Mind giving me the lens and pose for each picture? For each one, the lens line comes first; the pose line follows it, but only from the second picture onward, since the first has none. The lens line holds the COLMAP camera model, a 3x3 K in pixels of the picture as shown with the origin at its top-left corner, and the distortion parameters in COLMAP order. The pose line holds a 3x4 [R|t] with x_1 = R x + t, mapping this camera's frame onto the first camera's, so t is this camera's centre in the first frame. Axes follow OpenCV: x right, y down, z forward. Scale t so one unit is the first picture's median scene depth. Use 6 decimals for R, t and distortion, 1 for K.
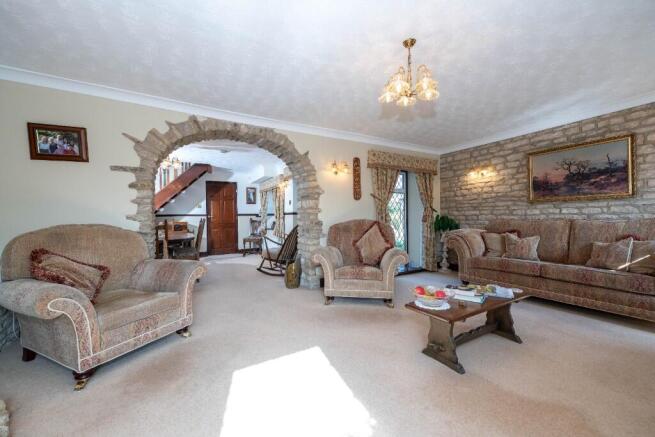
lens RADIAL K [[255.5, 0, 325.5], [0, 255.5, 217.5], [0, 0, 1]] dist [-0.001767, -0.000012]
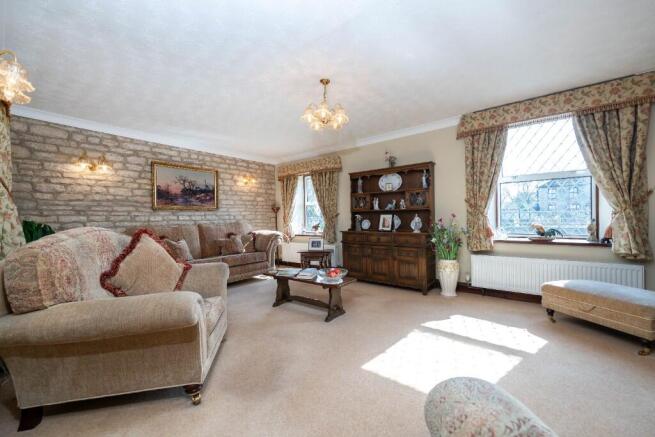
lens RADIAL K [[255.5, 0, 325.1], [0, 255.5, 221.0], [0, 0, 1]] dist [-0.001767, -0.000012]
pose [[-0.376700, 0.002651, 0.926331, -0.409127], [0.017481, 0.999838, 0.004247, -0.003662], [-0.926170, 0.017793, -0.376686, 0.735139]]
